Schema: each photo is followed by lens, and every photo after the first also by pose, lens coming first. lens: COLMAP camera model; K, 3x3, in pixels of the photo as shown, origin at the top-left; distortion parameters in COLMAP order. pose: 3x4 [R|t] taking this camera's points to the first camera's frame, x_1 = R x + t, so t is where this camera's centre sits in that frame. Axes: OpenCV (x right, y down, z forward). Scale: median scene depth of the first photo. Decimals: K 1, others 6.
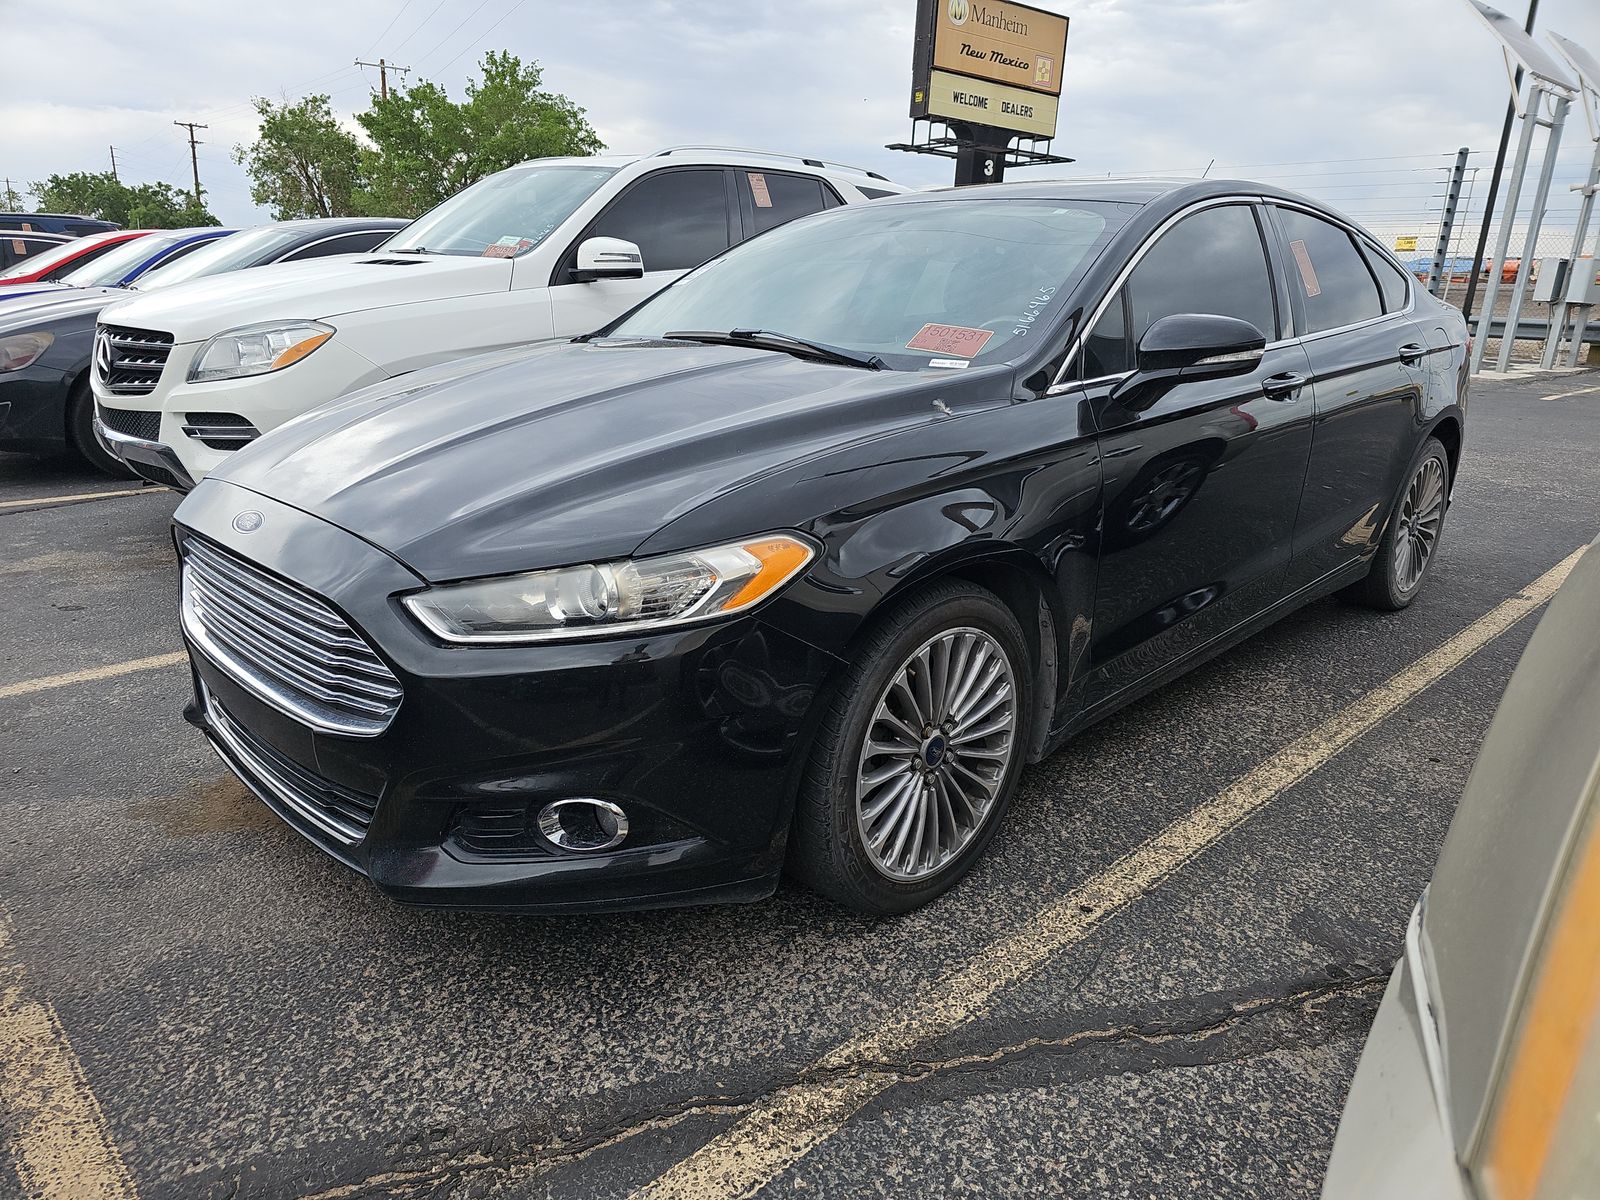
lens RADIAL K [[1097.6, 0, 800.0], [0, 1097.6, 600.0], [0, 0, 1]] dist [0.022834, -0.025692]
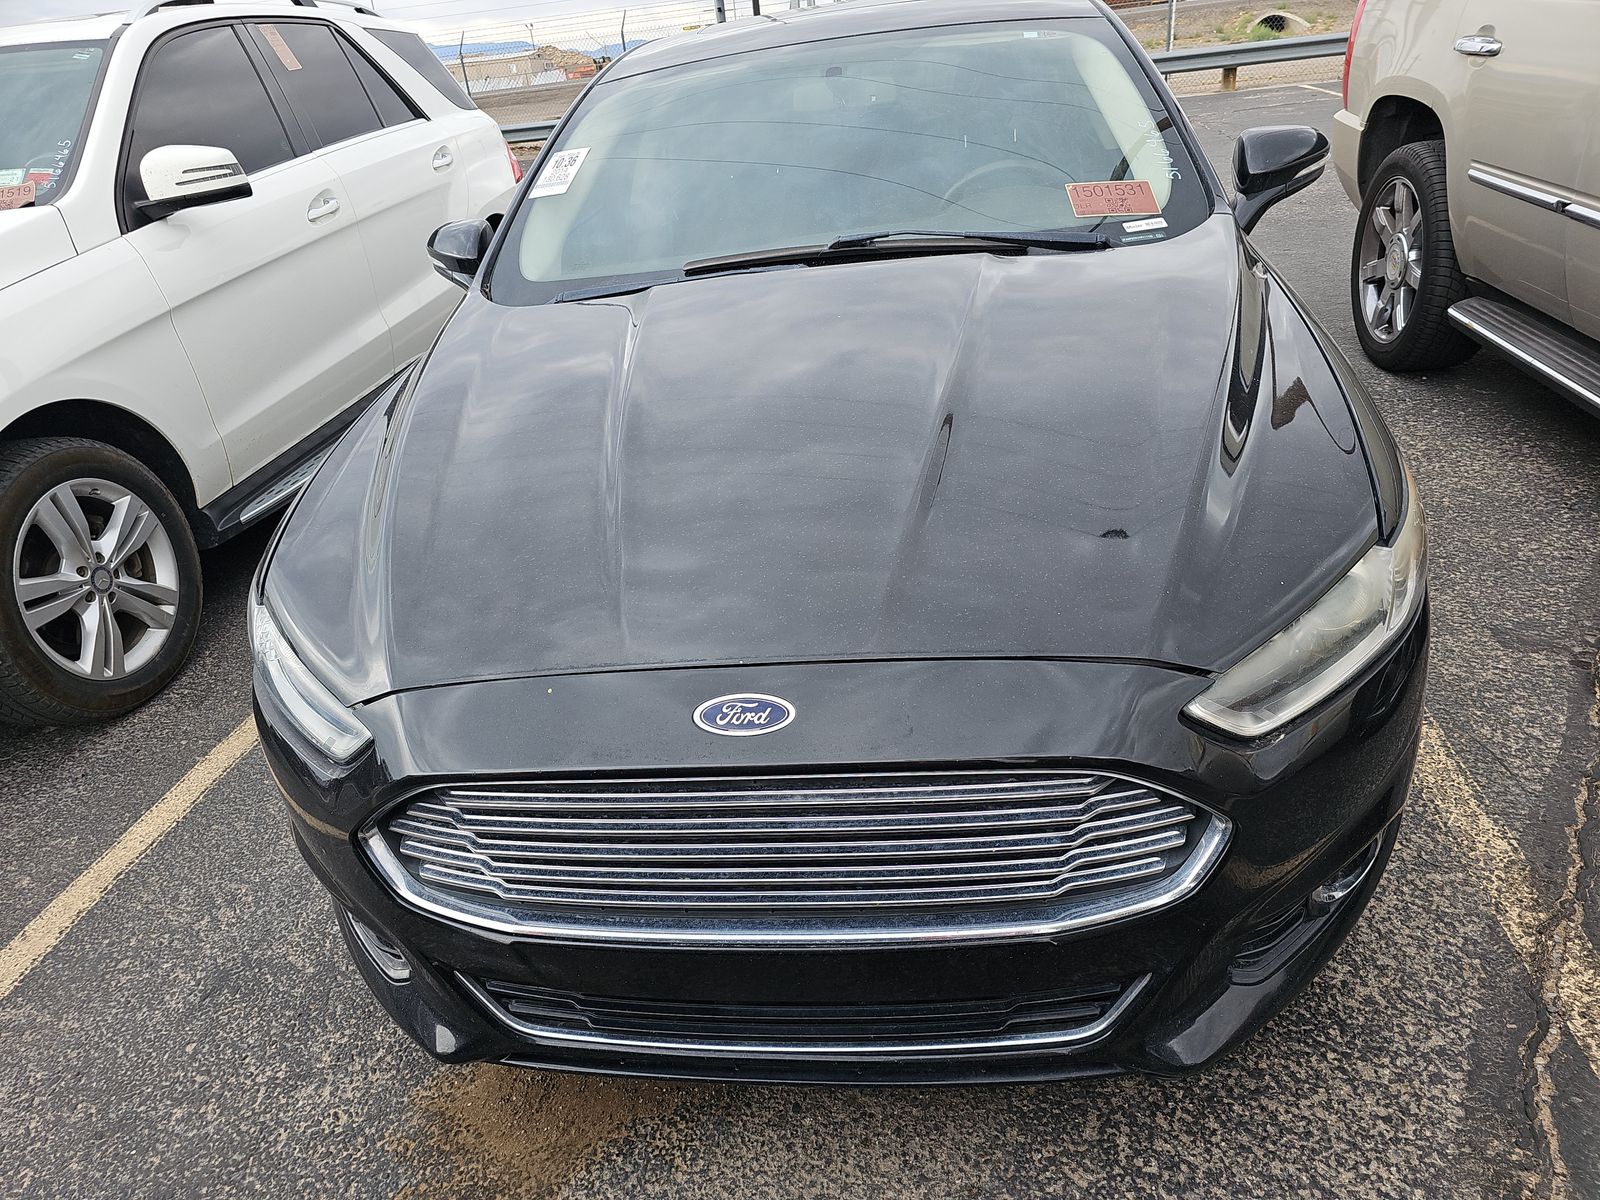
lens RADIAL K [[1097.6, 0, 800.0], [0, 1097.6, 600.0], [0, 0, 1]] dist [0.022834, -0.025692]
pose [[0.768973, -0.375289, 0.517531, -0.716151], [0.294018, 0.926469, 0.234965, -0.246824], [-0.567657, -0.028518, 0.822771, 0.450157]]
